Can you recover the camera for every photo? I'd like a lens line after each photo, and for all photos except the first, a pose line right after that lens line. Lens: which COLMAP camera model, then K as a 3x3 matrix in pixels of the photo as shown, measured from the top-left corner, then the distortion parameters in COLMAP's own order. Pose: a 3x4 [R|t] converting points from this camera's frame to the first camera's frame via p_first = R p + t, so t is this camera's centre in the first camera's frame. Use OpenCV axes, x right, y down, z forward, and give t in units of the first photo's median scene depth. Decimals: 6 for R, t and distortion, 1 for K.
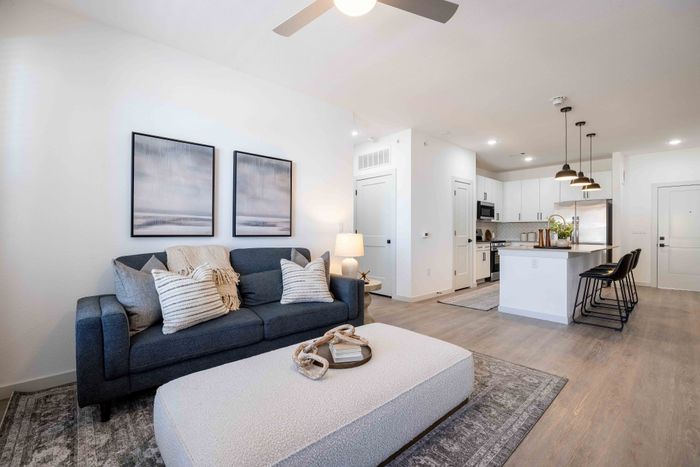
lens RADIAL K [[313.1, 0, 350.0], [0, 313.1, 233.5], [0, 0, 1]] dist [-0.017313, 0.000112]
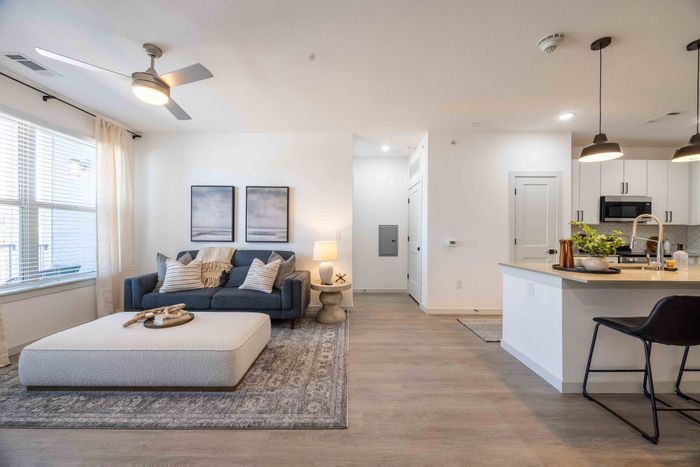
lens RADIAL K [[271.0, 0, 350.0], [0, 271.0, 233.5], [0, 0, 1]] dist [0.000951, 0.000176]
pose [[0.732296, 0.003071, -0.680980, 0.920357], [-0.006817, 0.999973, -0.002822, -0.031546], [0.680953, 0.006709, 0.732297, 0.366594]]
